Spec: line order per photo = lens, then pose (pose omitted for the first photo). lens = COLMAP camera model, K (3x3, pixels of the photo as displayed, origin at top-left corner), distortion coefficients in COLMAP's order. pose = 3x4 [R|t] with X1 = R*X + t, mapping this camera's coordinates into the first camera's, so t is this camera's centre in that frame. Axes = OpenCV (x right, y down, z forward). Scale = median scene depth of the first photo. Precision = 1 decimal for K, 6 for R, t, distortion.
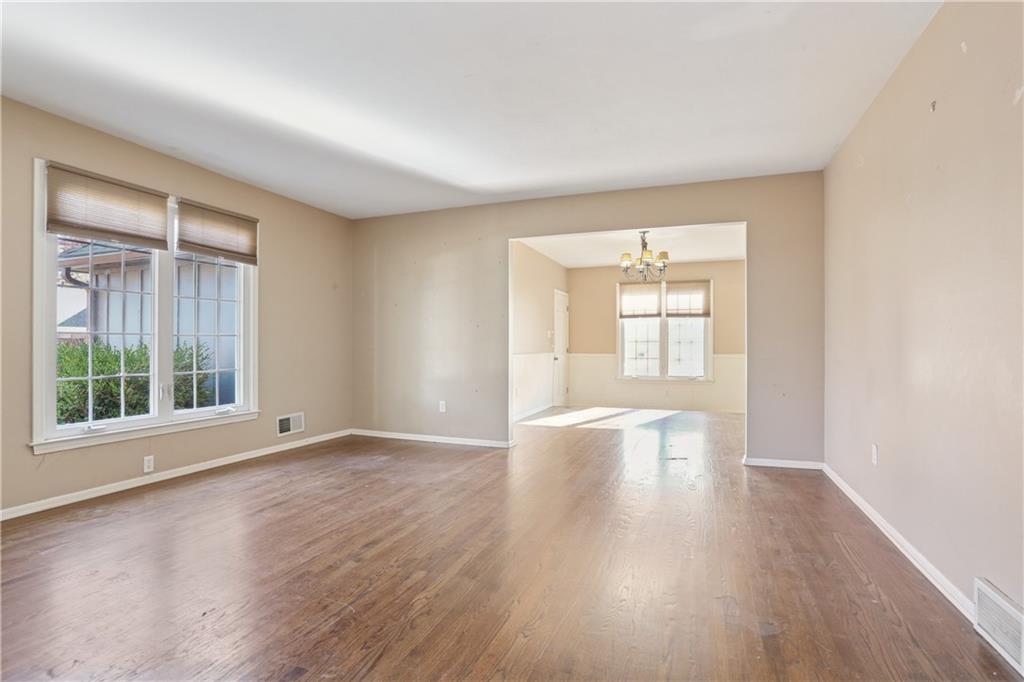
lens RADIAL K [[497.8, 0, 510.9], [0, 497.8, 338.5], [0, 0, 1]] dist [-0.086313, 0.037562]
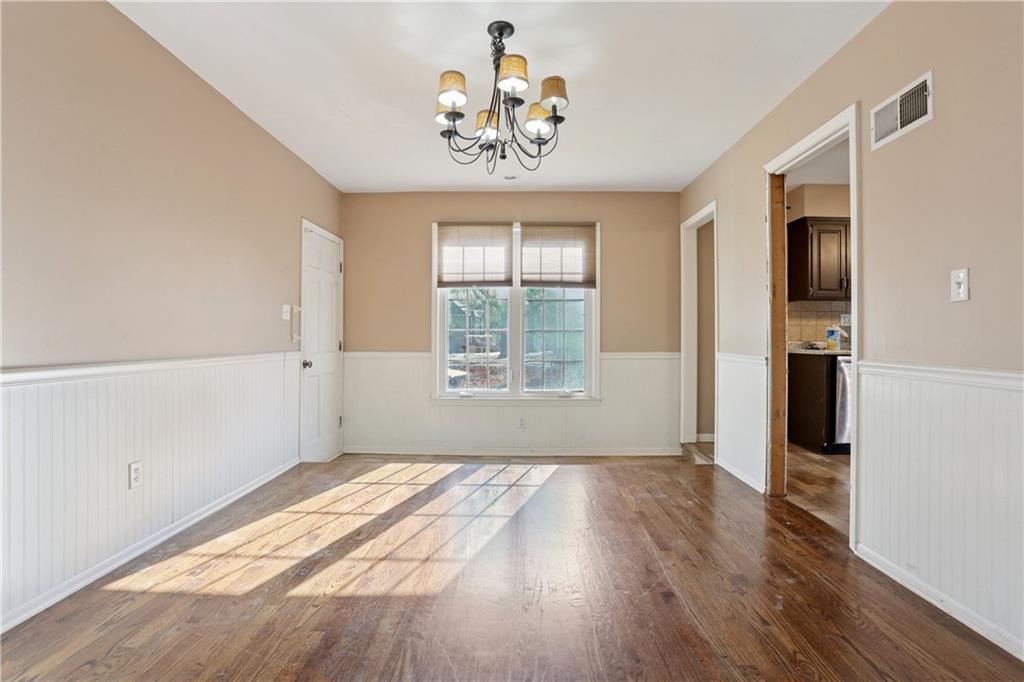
lens RADIAL K [[497.8, 0, 510.9], [0, 497.8, 338.5], [0, 0, 1]] dist [-0.086313, 0.037562]
pose [[0.938691, 0.000259, 0.344761, 0.113769], [-0.004517, 0.999923, 0.011548, 0.009346], [-0.344731, -0.012397, 0.938620, 0.489779]]
